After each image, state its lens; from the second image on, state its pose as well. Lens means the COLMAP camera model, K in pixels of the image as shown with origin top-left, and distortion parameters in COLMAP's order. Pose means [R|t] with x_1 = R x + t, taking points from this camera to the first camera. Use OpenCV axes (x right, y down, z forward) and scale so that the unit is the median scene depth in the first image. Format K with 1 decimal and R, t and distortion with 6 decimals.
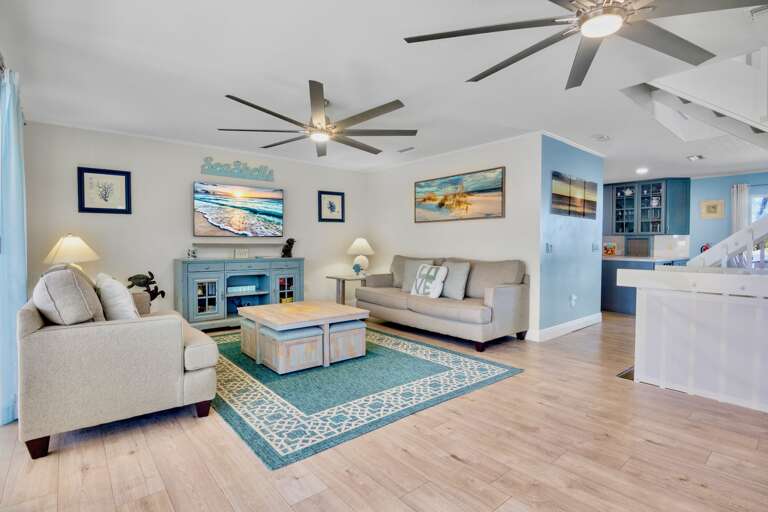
lens RADIAL K [[376.2, 0, 375.6], [0, 376.2, 253.9], [0, 0, 1]] dist [-0.019719, -0.000411]
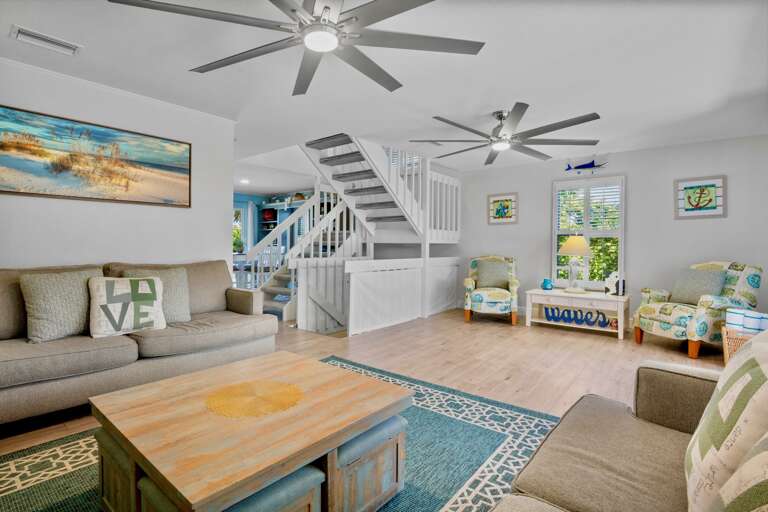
lens RADIAL K [[376.2, 0, 381.8], [0, 376.2, 250.2], [0, 0, 1]] dist [-0.019719, -0.000411]
pose [[-0.198915, -0.016618, 0.979876, -0.538056], [0.014573, 0.999696, 0.019913, -0.018487], [-0.979908, 0.018241, -0.198612, 0.798076]]
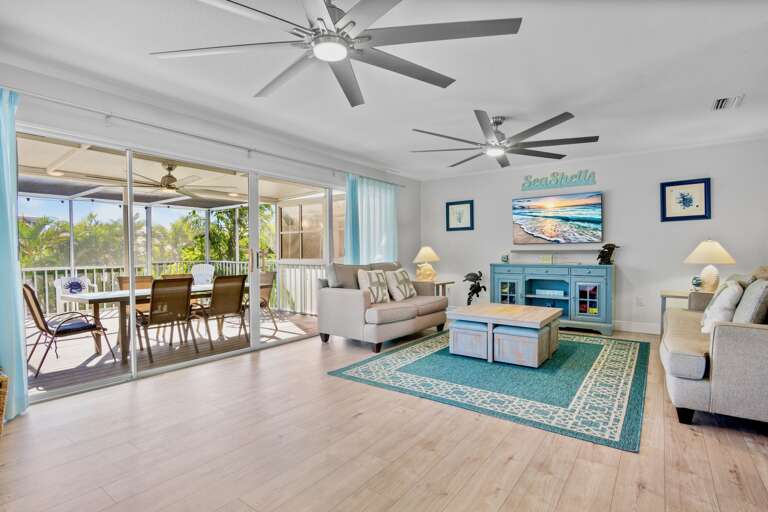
lens RADIAL K [[376.2, 0, 388.6], [0, 376.2, 262.3], [0, 0, 1]] dist [-0.019719, -0.000411]
pose [[0.256084, 0.021043, -0.966426, 0.646726], [-0.019124, 0.999678, 0.016700, -0.002224], [0.966465, 0.014206, 0.256403, 0.331504]]
